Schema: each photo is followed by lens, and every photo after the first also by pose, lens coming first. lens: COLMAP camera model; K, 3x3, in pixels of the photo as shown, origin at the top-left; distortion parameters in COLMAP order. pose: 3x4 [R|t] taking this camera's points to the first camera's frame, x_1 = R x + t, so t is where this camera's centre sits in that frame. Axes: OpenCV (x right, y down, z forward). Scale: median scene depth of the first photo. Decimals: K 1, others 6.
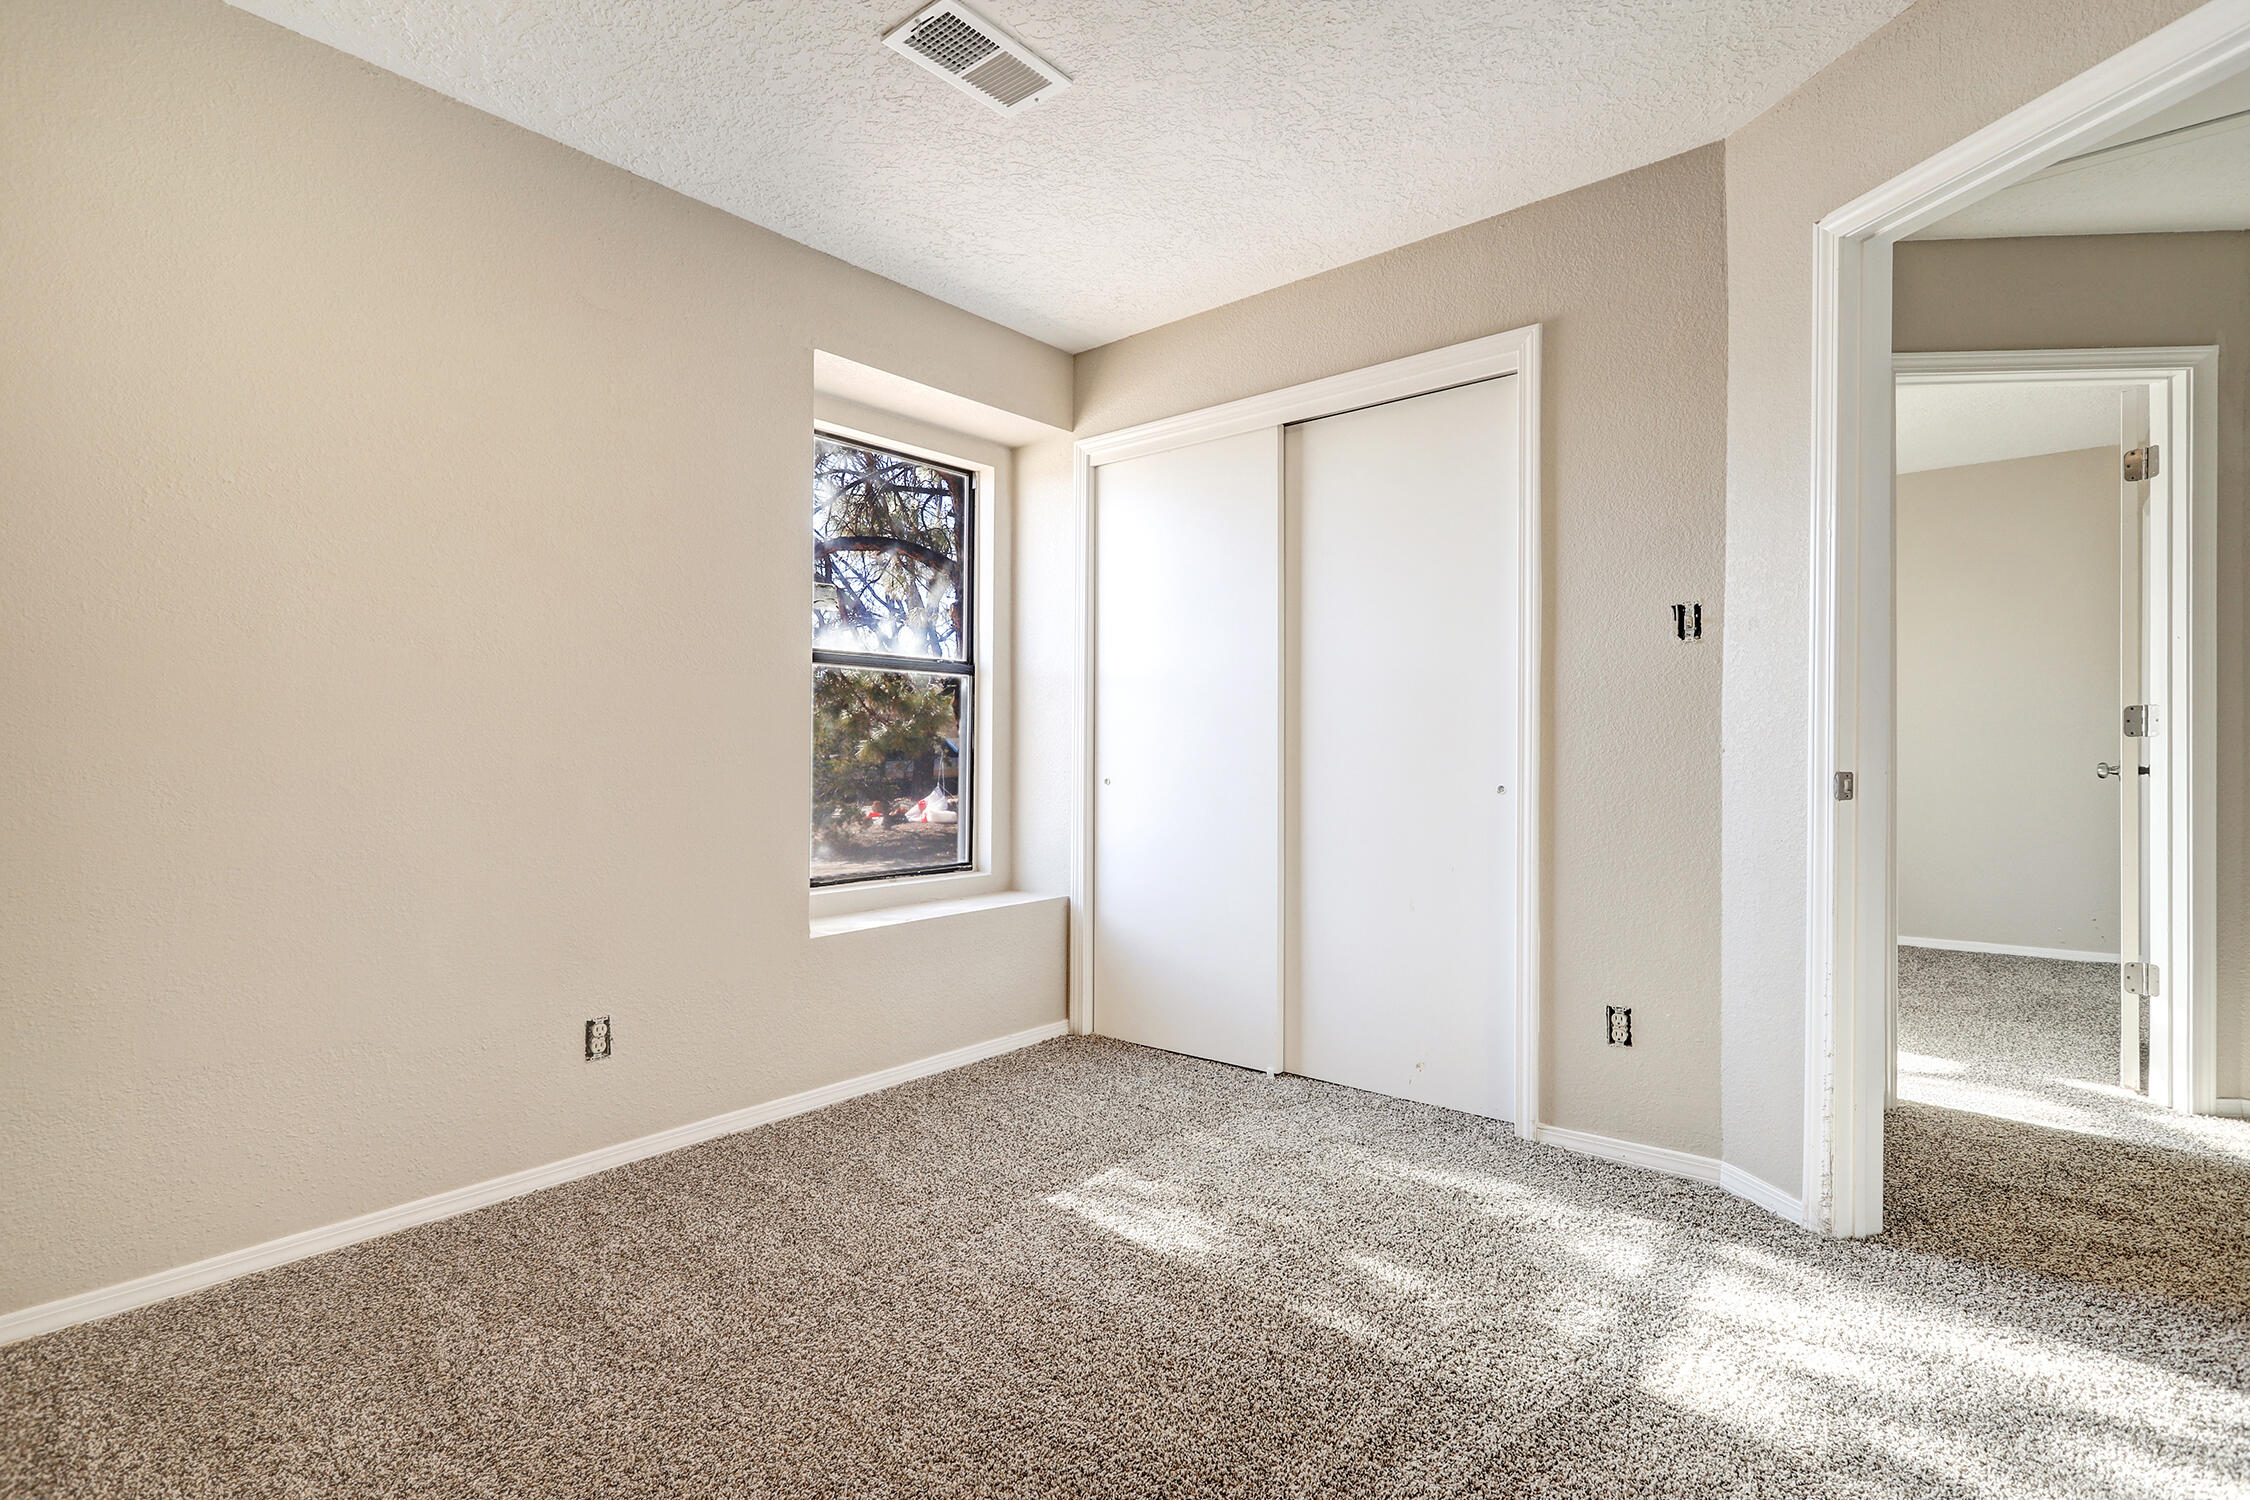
lens RADIAL K [[1088.8, 0, 1141.0], [0, 1088.8, 751.3], [0, 0, 1]] dist [0.016834, -0.002771]
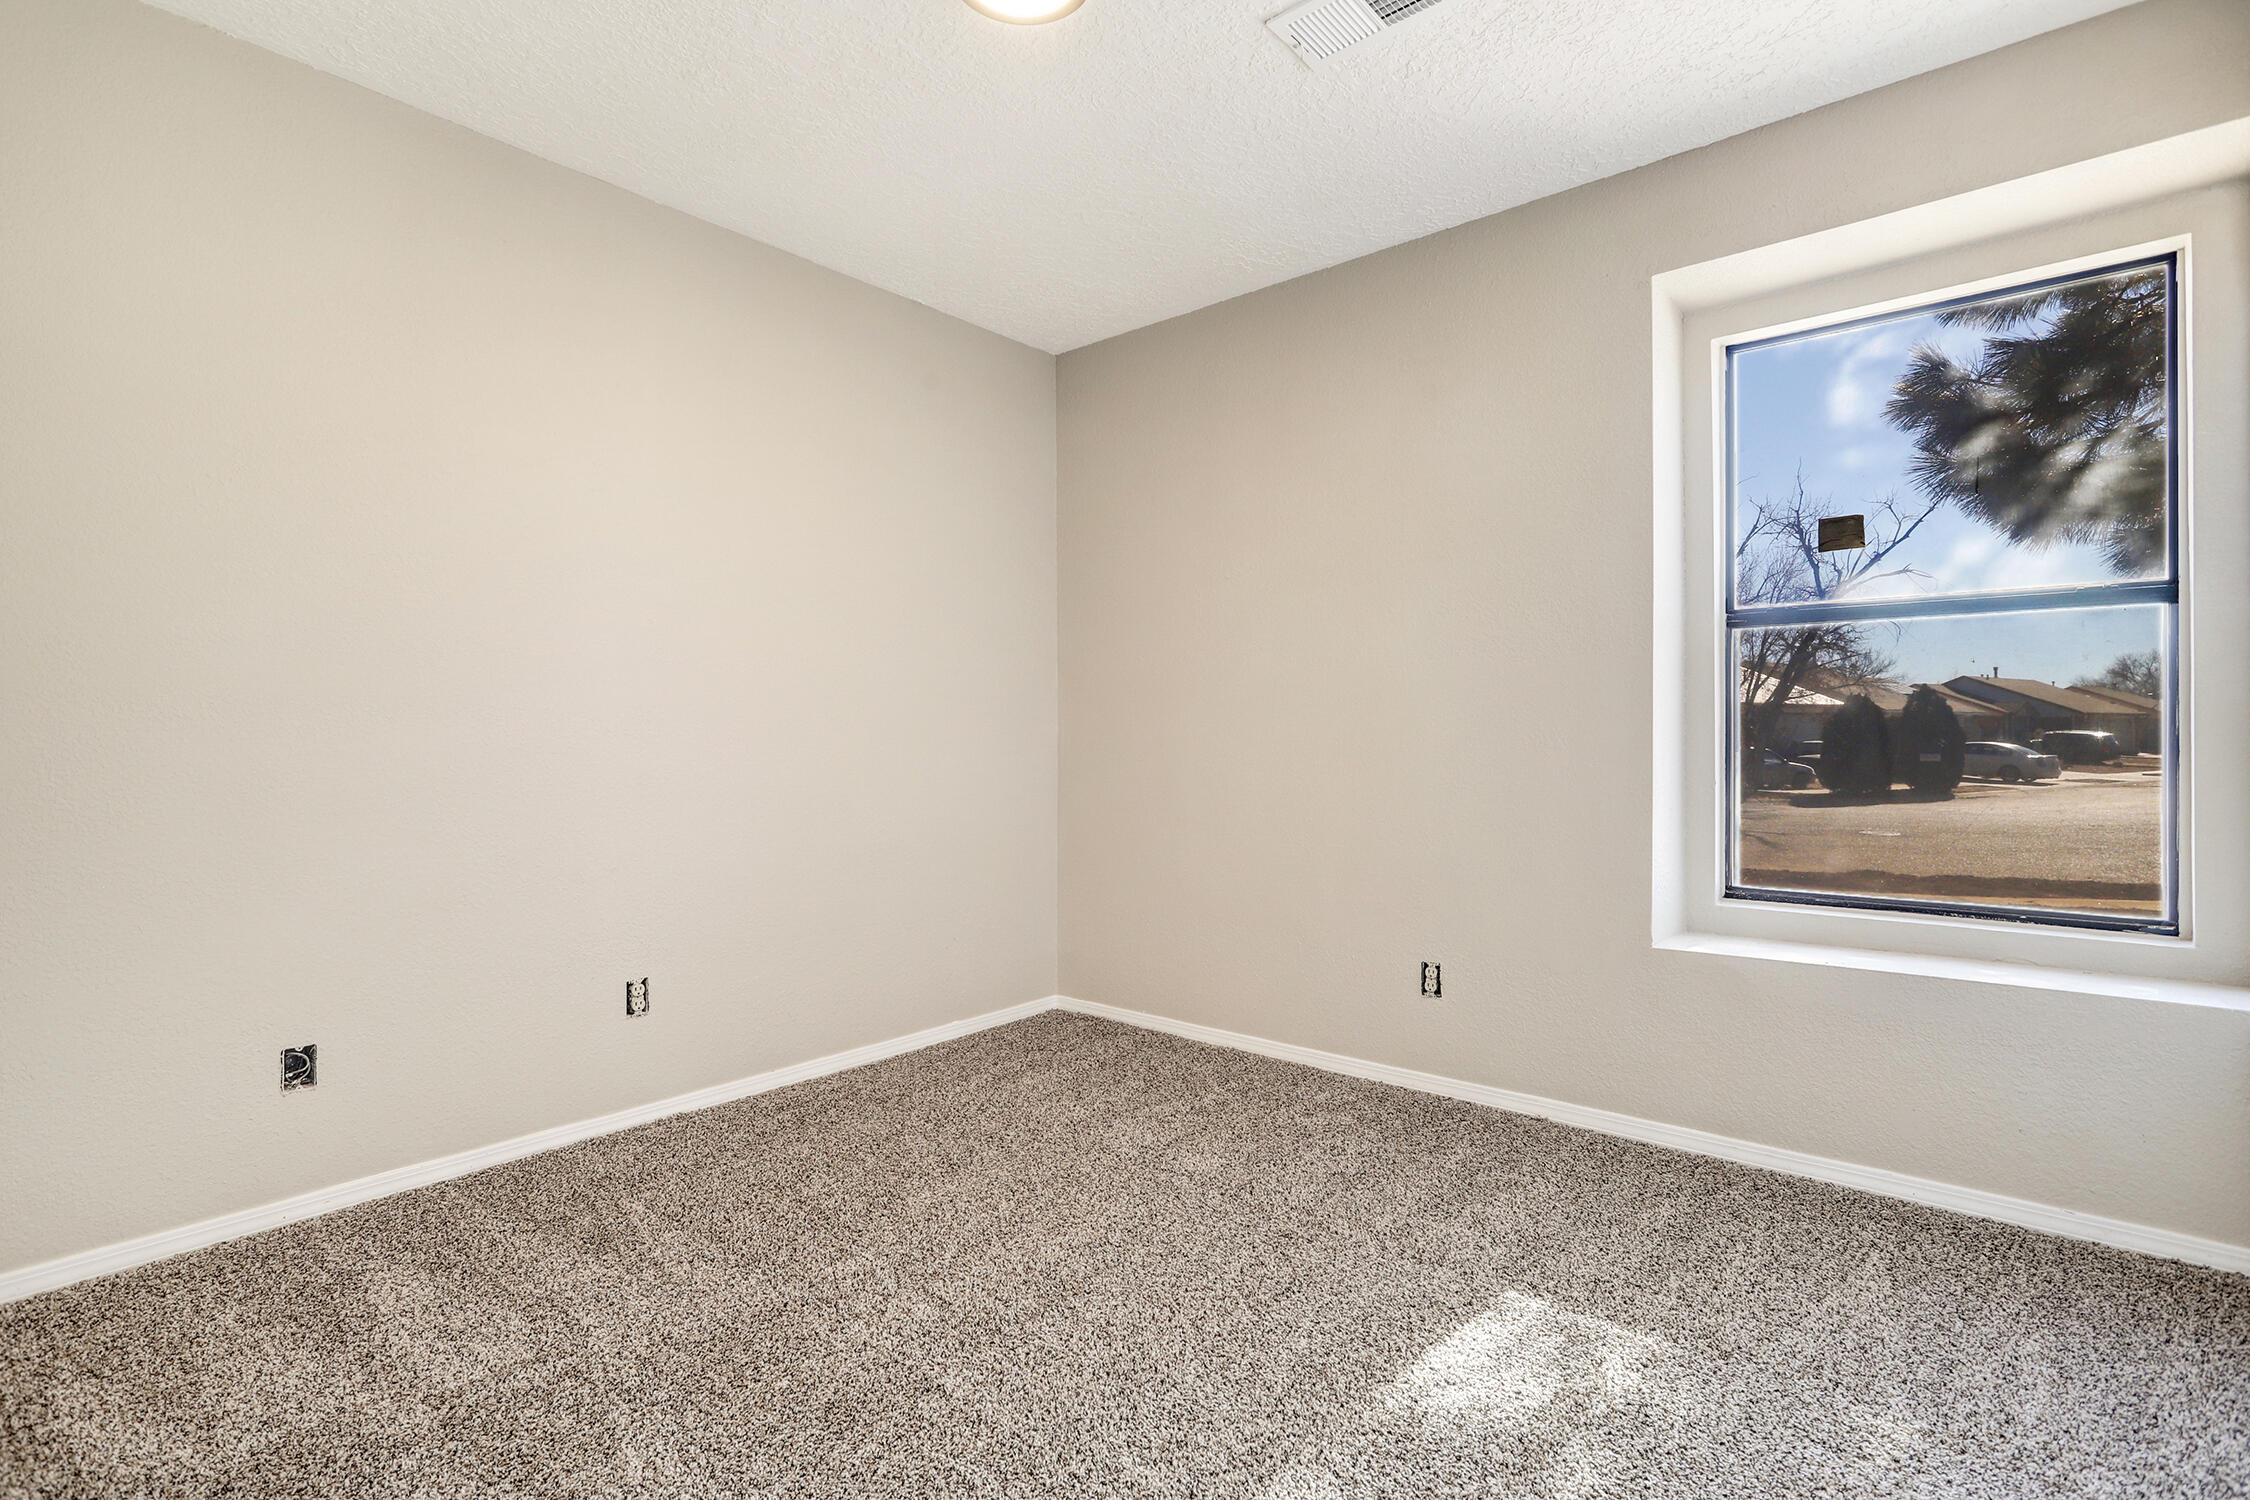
lens RADIAL K [[1088.8, 0, 1132.9], [0, 1088.8, 745.5], [0, 0, 1]] dist [0.016834, -0.002771]
pose [[-0.021314, 0.000945, -0.999772, 0.682680], [0.003566, 0.999993, 0.000869, 0.006641], [0.999766, -0.003547, -0.021318, 0.697004]]
